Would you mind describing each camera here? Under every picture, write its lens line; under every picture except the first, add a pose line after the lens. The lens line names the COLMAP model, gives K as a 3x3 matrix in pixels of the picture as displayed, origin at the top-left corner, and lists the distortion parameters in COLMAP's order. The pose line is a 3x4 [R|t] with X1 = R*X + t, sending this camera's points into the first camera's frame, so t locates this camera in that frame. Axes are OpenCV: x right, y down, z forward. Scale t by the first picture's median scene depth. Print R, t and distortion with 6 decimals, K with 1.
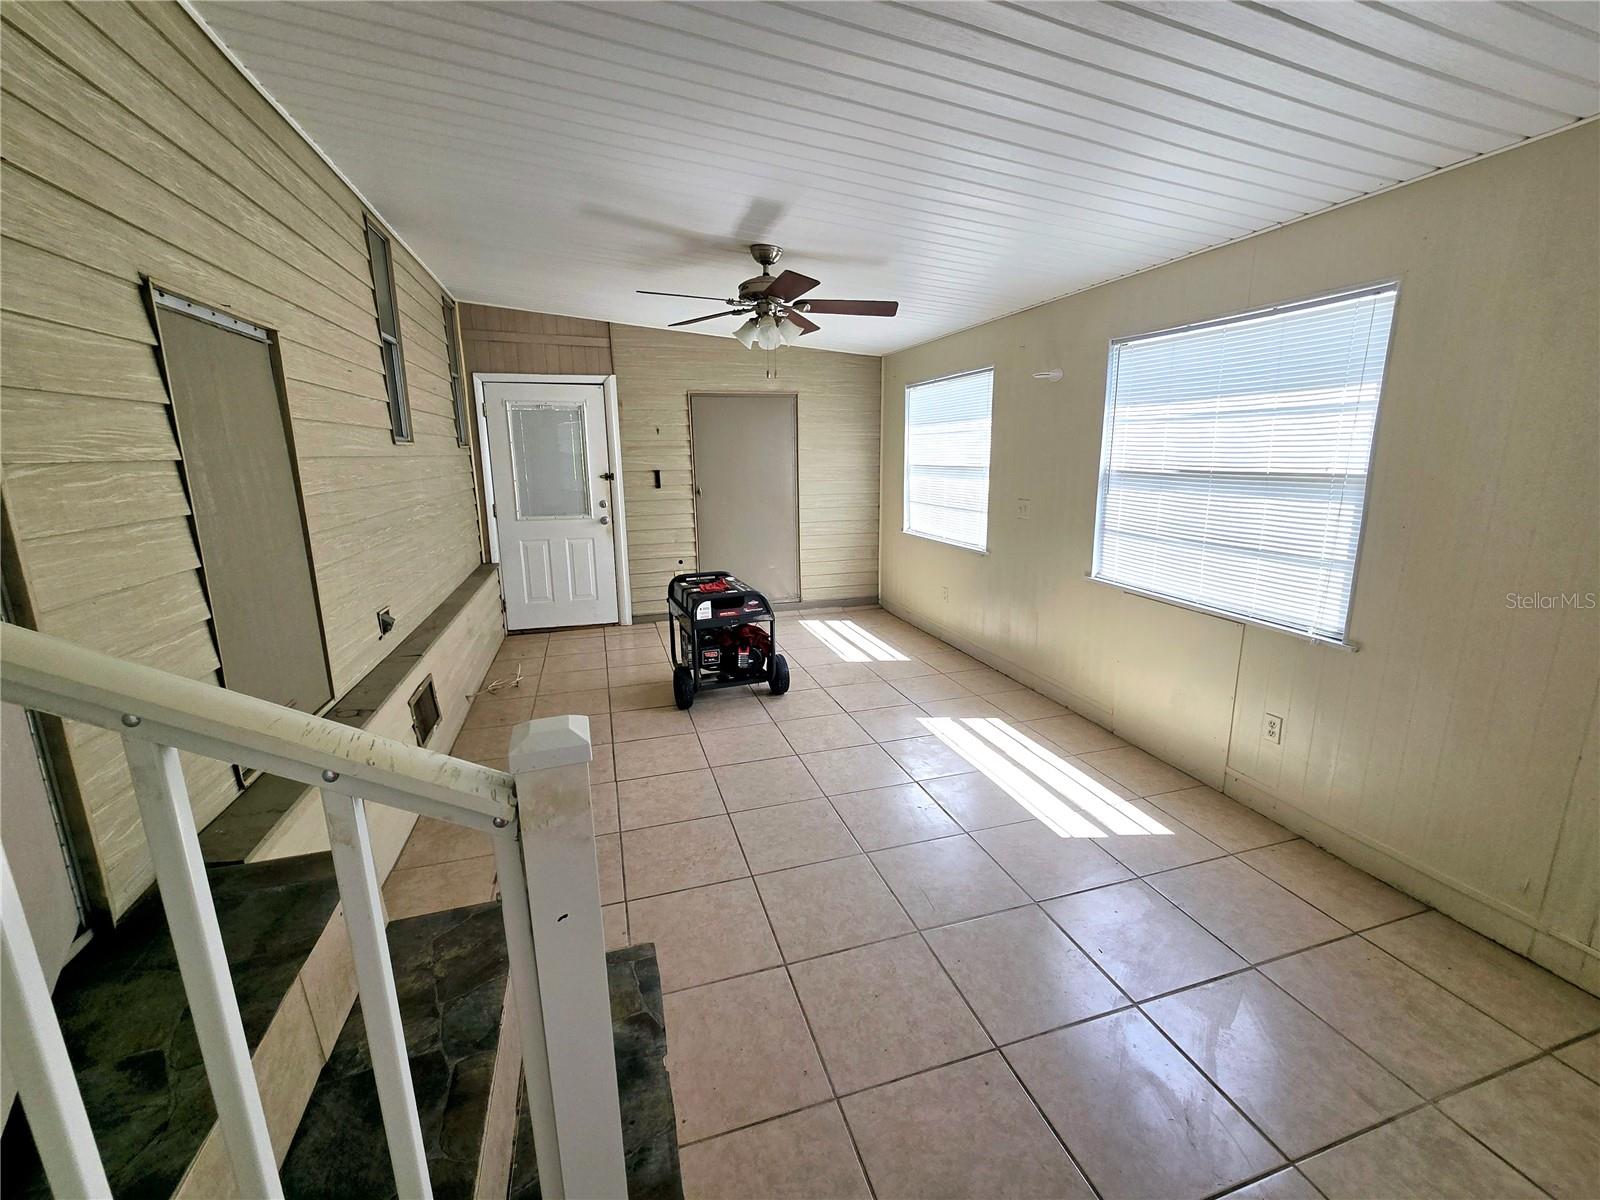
lens RADIAL K [[658.6, 0, 805.5], [0, 658.6, 591.4], [0, 0, 1]] dist [-0.000160, -0.000408]
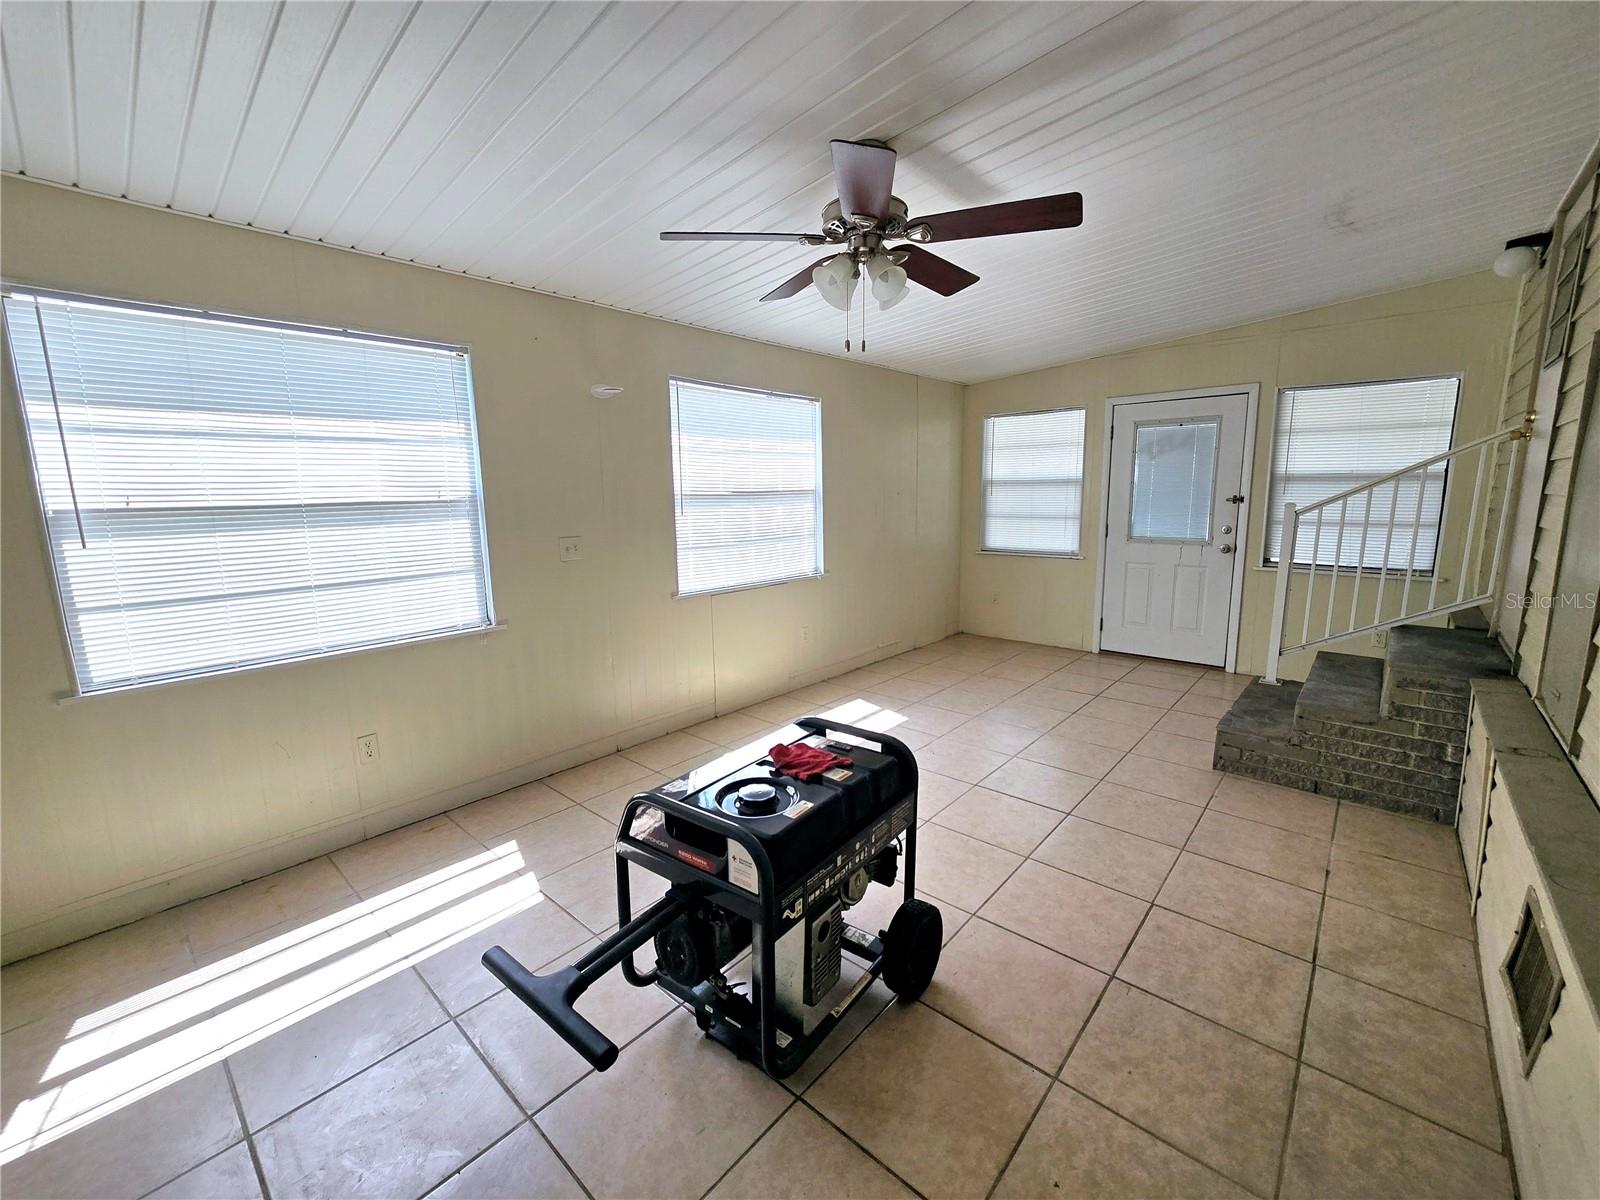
lens RADIAL K [[658.6, 0, 805.5], [0, 658.6, 591.4], [0, 0, 1]] dist [-0.000160, -0.000408]
pose [[-0.509257, -0.123204, 0.851750, -0.622653], [0.198741, 0.946113, 0.255680, -0.281617], [-0.837352, 0.299484, -0.457329, 1.437133]]
